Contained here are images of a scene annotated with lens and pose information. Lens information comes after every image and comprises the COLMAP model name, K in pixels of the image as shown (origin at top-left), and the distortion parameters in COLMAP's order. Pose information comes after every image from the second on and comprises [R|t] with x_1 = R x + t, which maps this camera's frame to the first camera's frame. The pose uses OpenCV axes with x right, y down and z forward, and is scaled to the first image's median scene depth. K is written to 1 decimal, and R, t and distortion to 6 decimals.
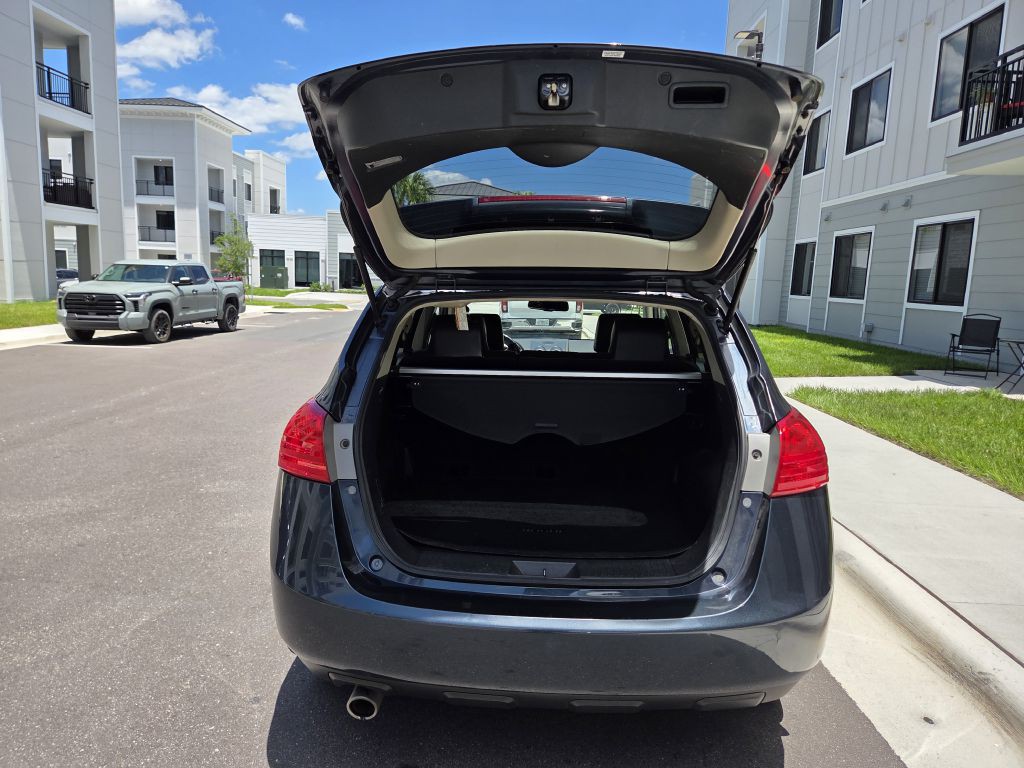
lens RADIAL K [[690.9, 0, 505.3], [0, 690.9, 376.2], [0, 0, 1]] dist [0.055070, -0.046946]
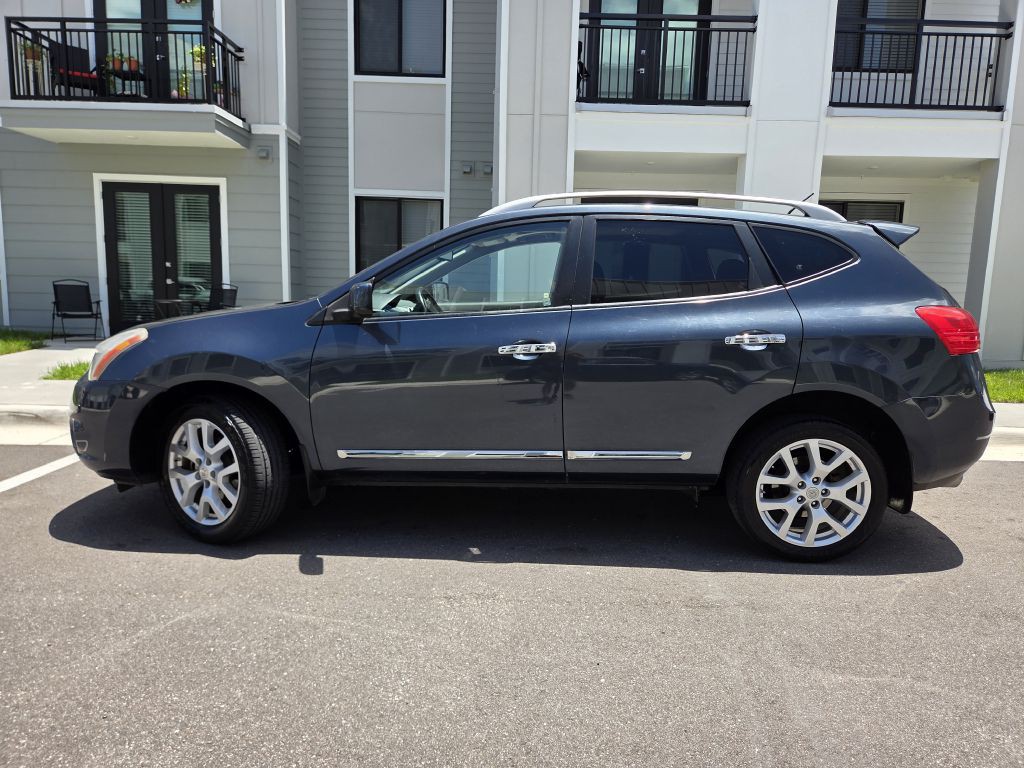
lens RADIAL K [[694.8, 0, 515.9], [0, 694.8, 380.7], [0, 0, 1]] dist [0.058301, -0.050036]
pose [[-0.020224, -0.154608, 0.987769, -0.238287], [0.116258, 0.980905, 0.155914, -0.020162], [-0.993013, 0.117990, -0.001863, 0.262639]]
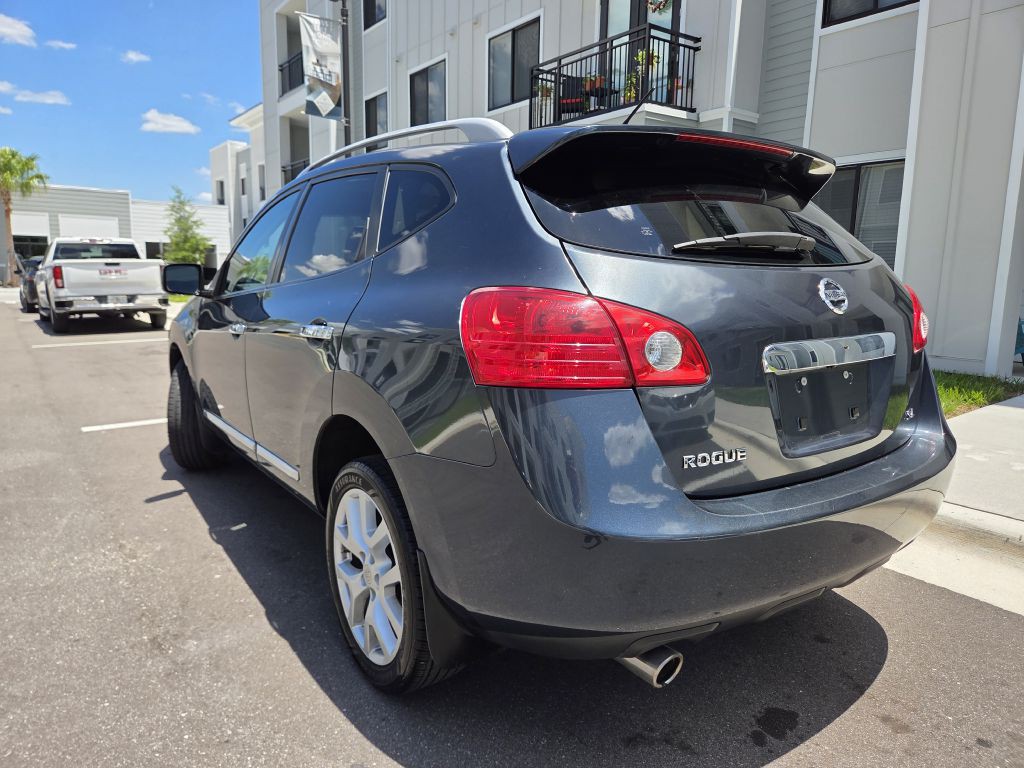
lens RADIAL K [[690.9, 0, 505.3], [0, 690.9, 376.2], [0, 0, 1]] dist [0.055070, -0.046946]
pose [[0.788069, -0.109762, 0.605723, -0.100412], [0.095884, 0.993853, 0.055345, 0.011123], [-0.608074, 0.014463, 0.793749, 0.062412]]
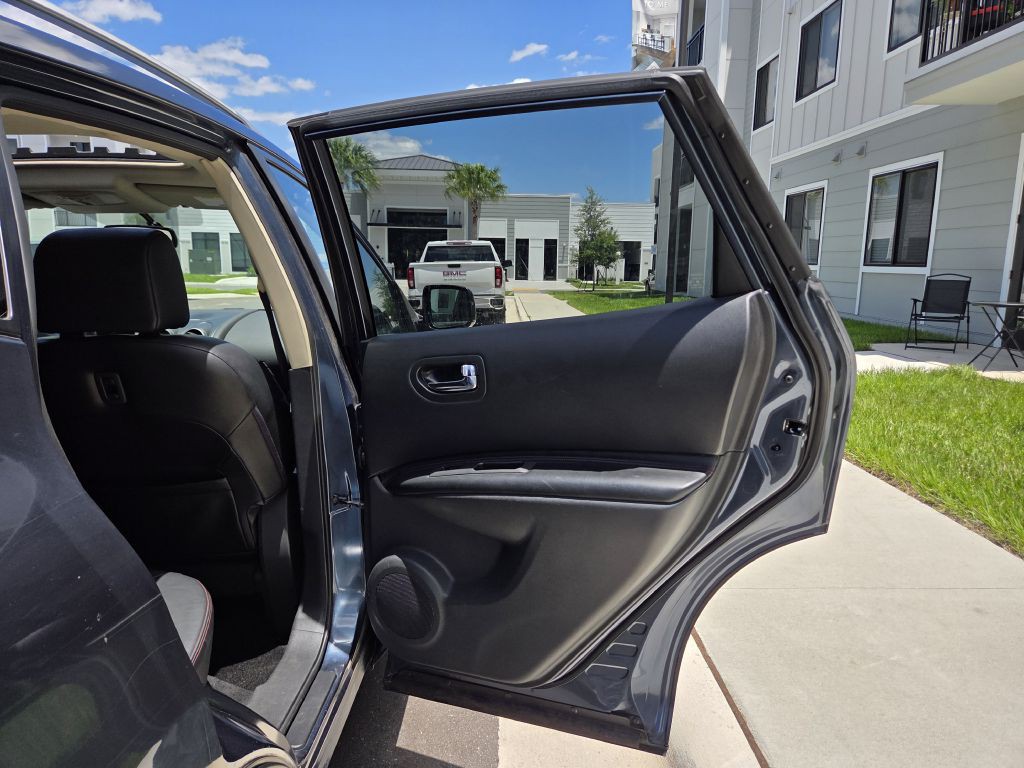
lens RADIAL K [[694.3, 0, 518.3], [0, 694.3, 382.6], [0, 0, 1]] dist [0.035808, -0.031926]
pose [[0.998085, -0.031548, 0.053216, 0.085190], [0.029759, 0.998976, 0.034090, -0.002440], [-0.054237, -0.032441, 0.998001, 0.135211]]
